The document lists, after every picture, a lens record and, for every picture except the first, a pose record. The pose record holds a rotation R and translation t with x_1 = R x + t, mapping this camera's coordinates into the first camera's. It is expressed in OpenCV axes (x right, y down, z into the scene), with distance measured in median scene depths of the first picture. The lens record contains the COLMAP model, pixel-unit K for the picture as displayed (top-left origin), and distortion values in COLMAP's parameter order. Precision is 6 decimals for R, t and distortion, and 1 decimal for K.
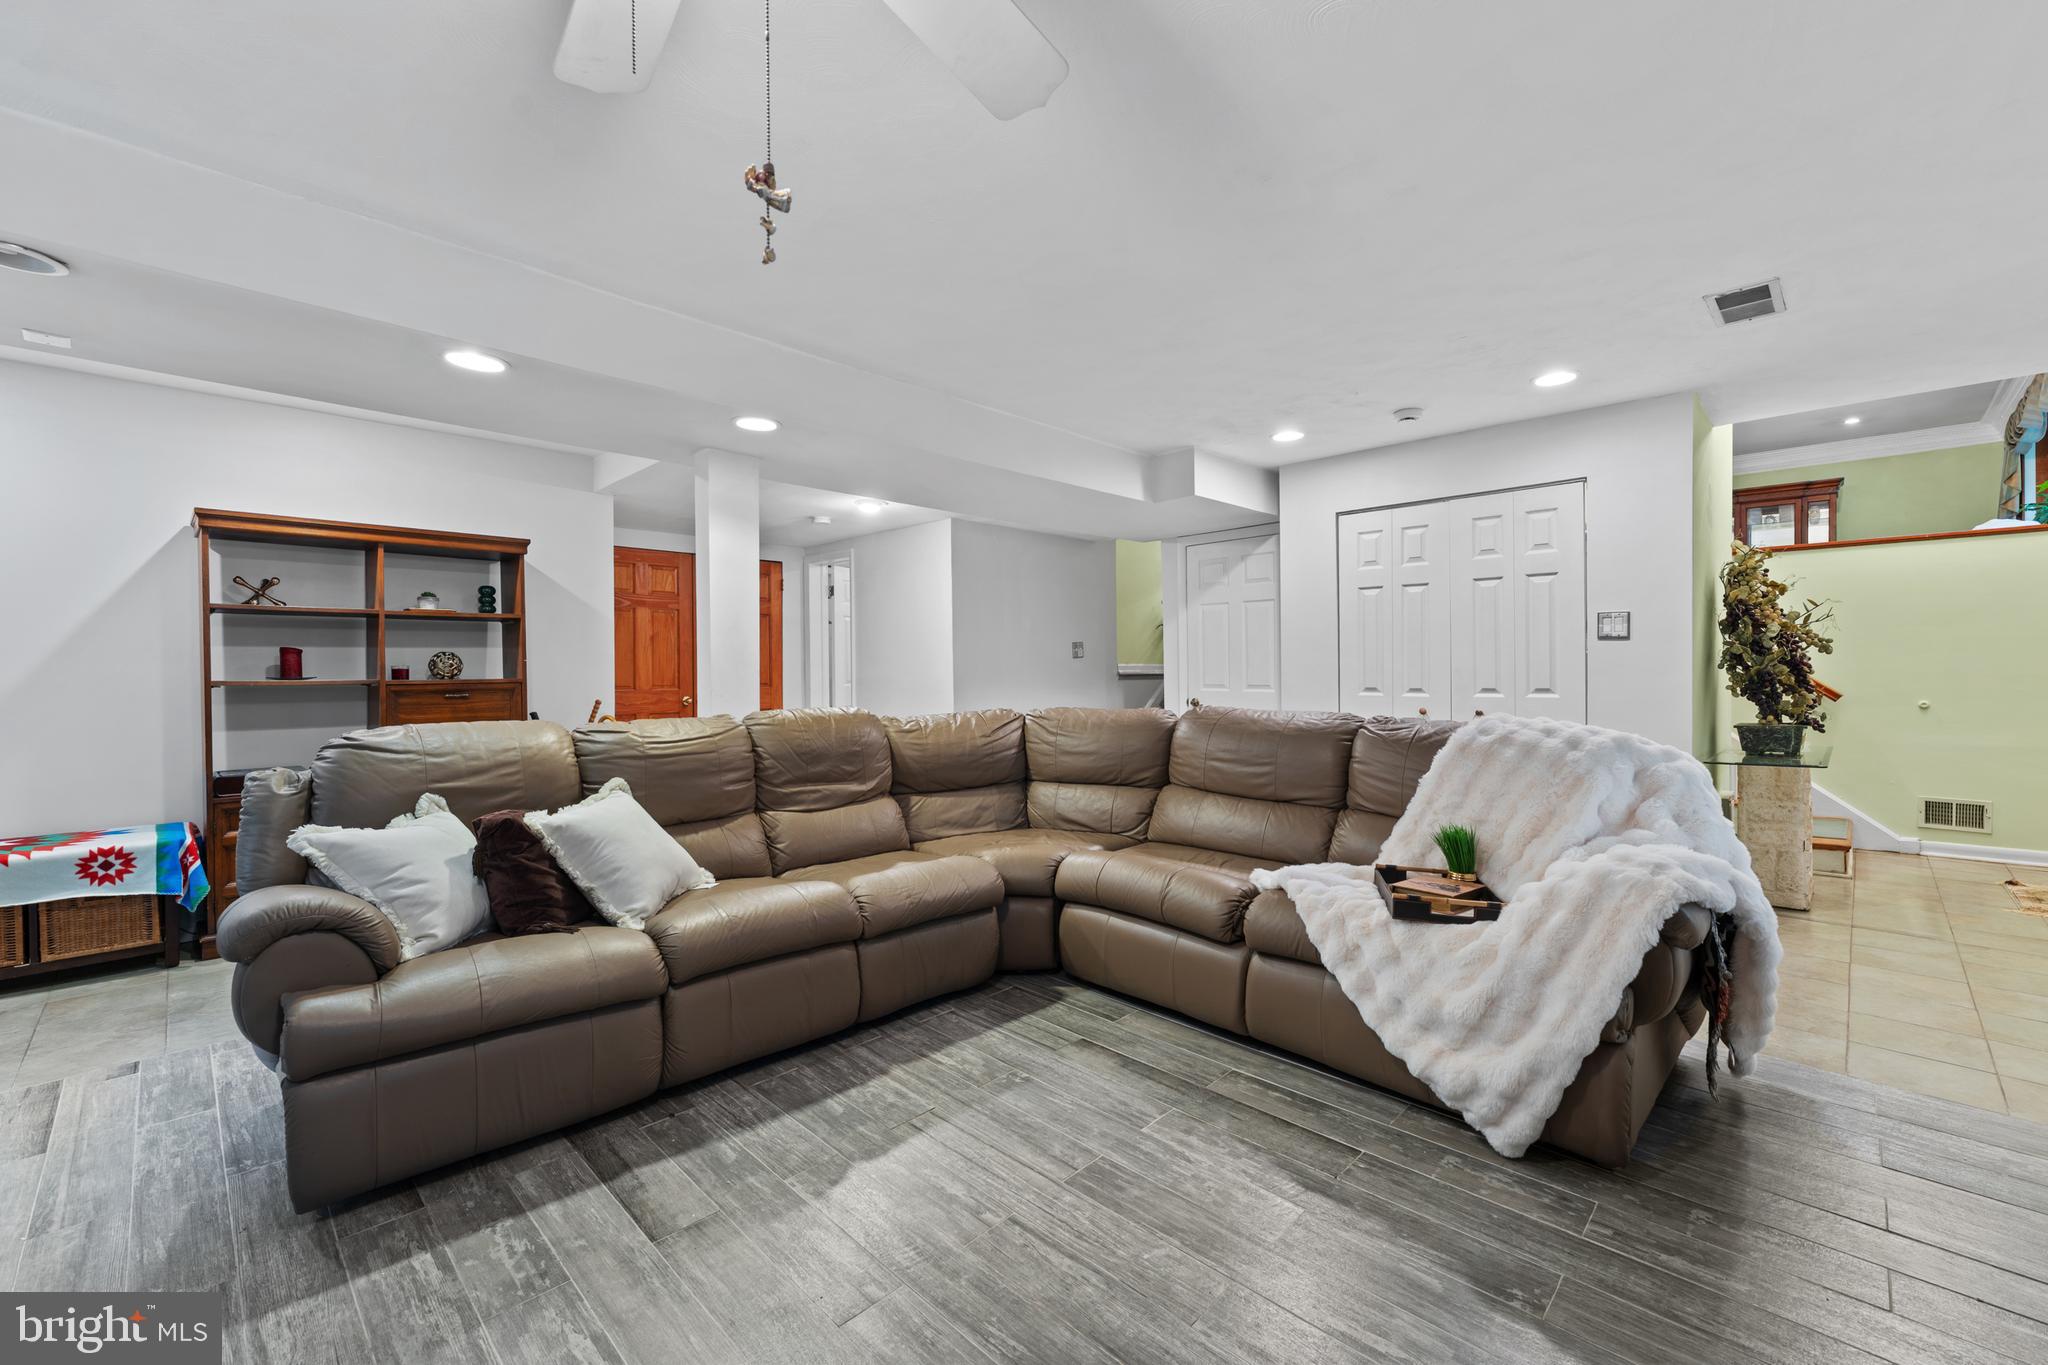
lens RADIAL K [[835.6, 0, 1034.9], [0, 835.6, 672.2], [0, 0, 1]] dist [-0.000229, -0.000074]
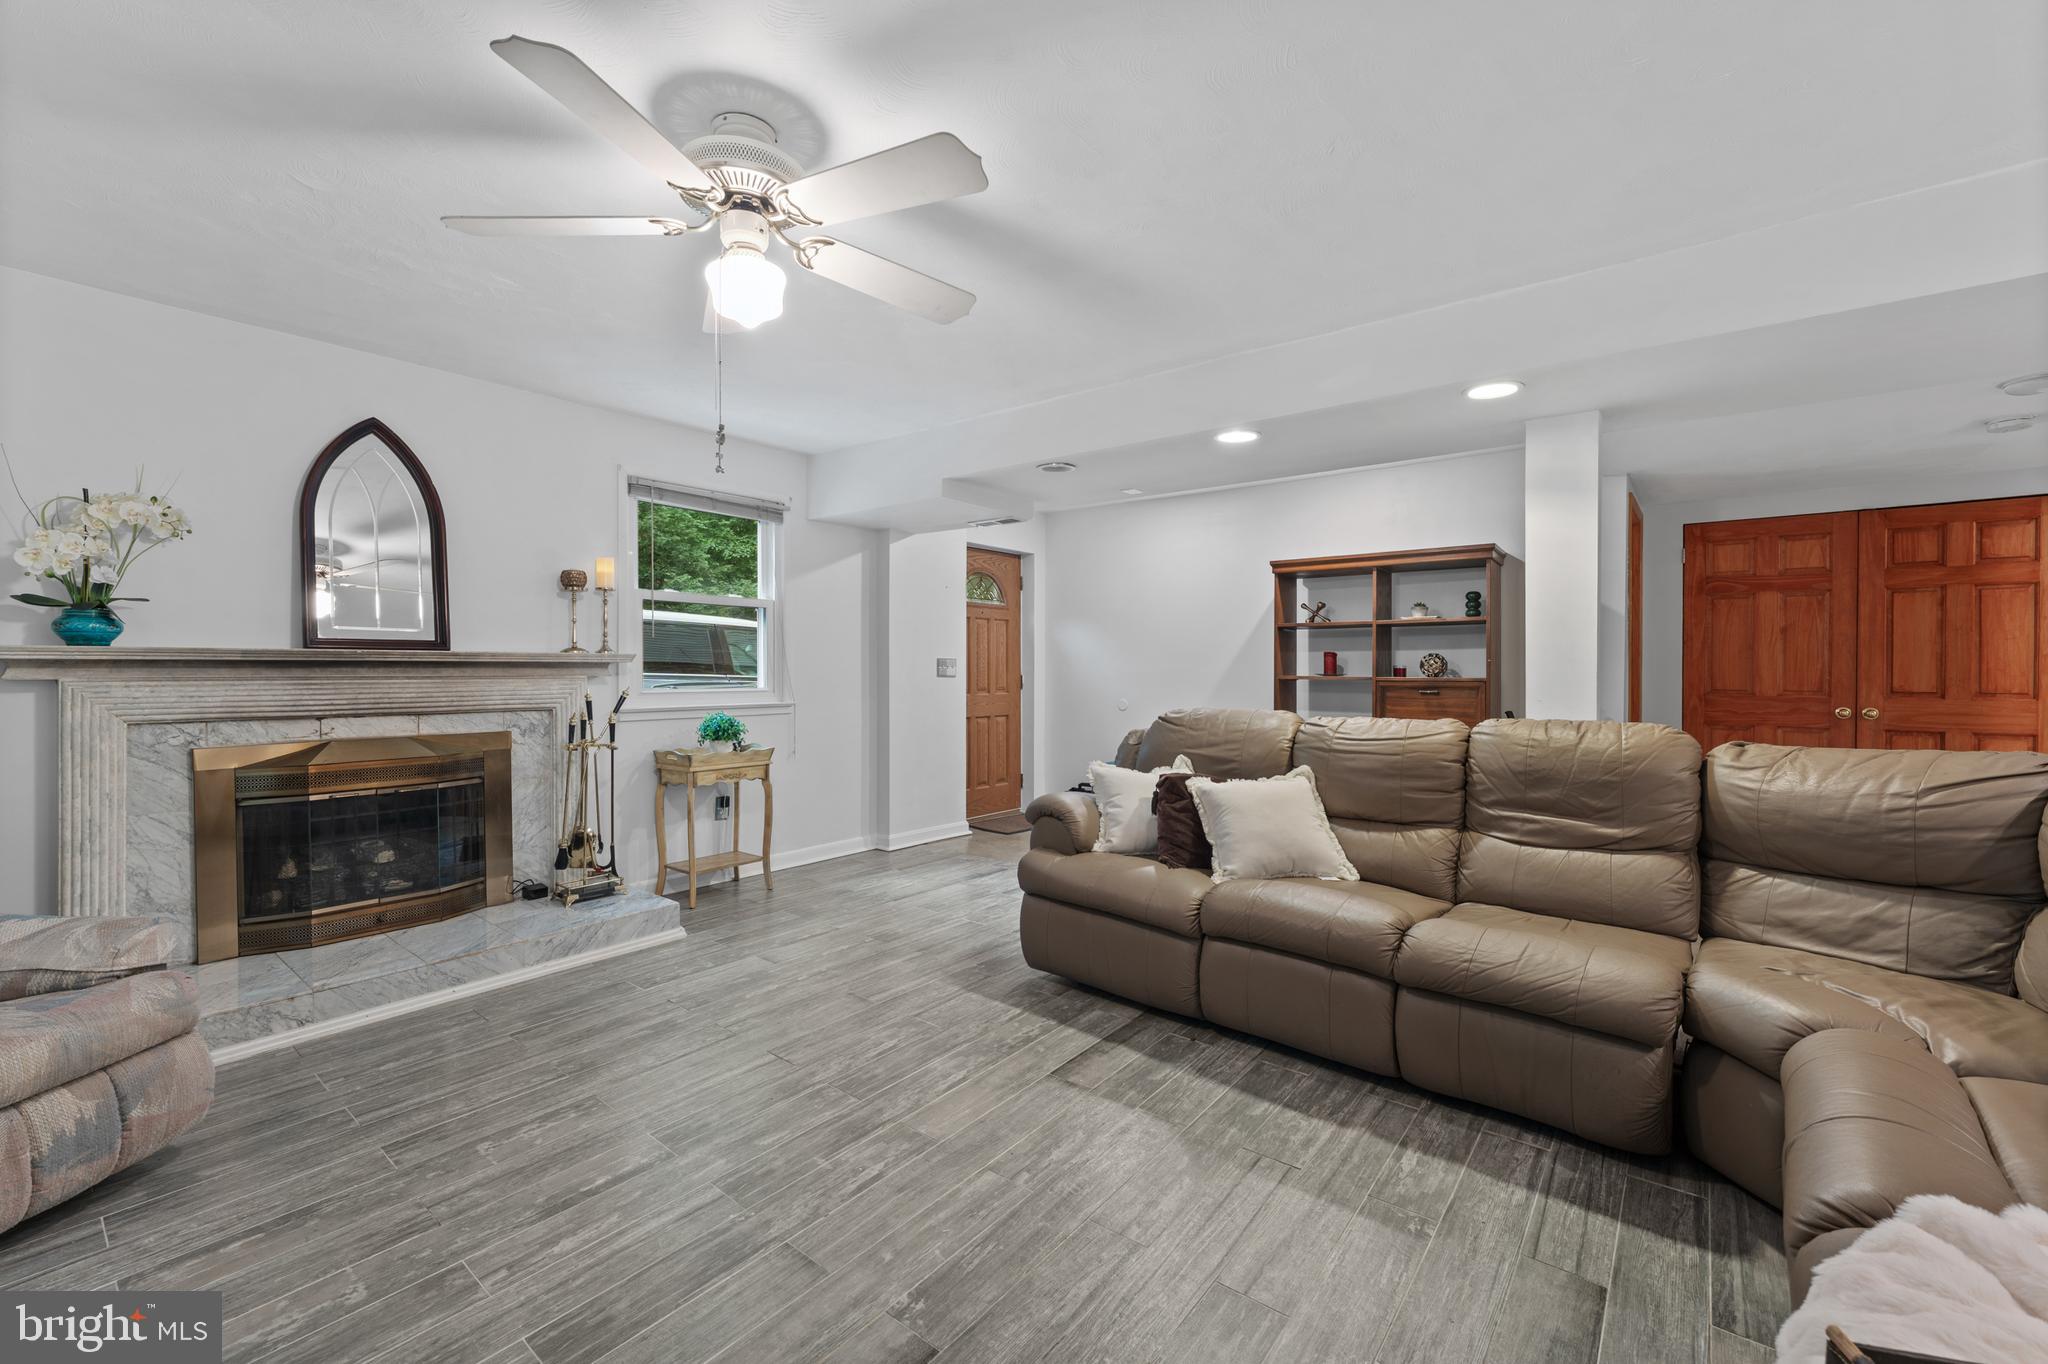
lens RADIAL K [[837.7, 0, 1019.5], [0, 837.7, 672.1], [0, 0, 1]] dist [-0.000060, 0.000044]
pose [[0.101505, 0.010363, -0.994781, 0.612270], [-0.007028, 0.999928, 0.009699, -0.009150], [0.994810, 0.006006, 0.101570, 0.515469]]
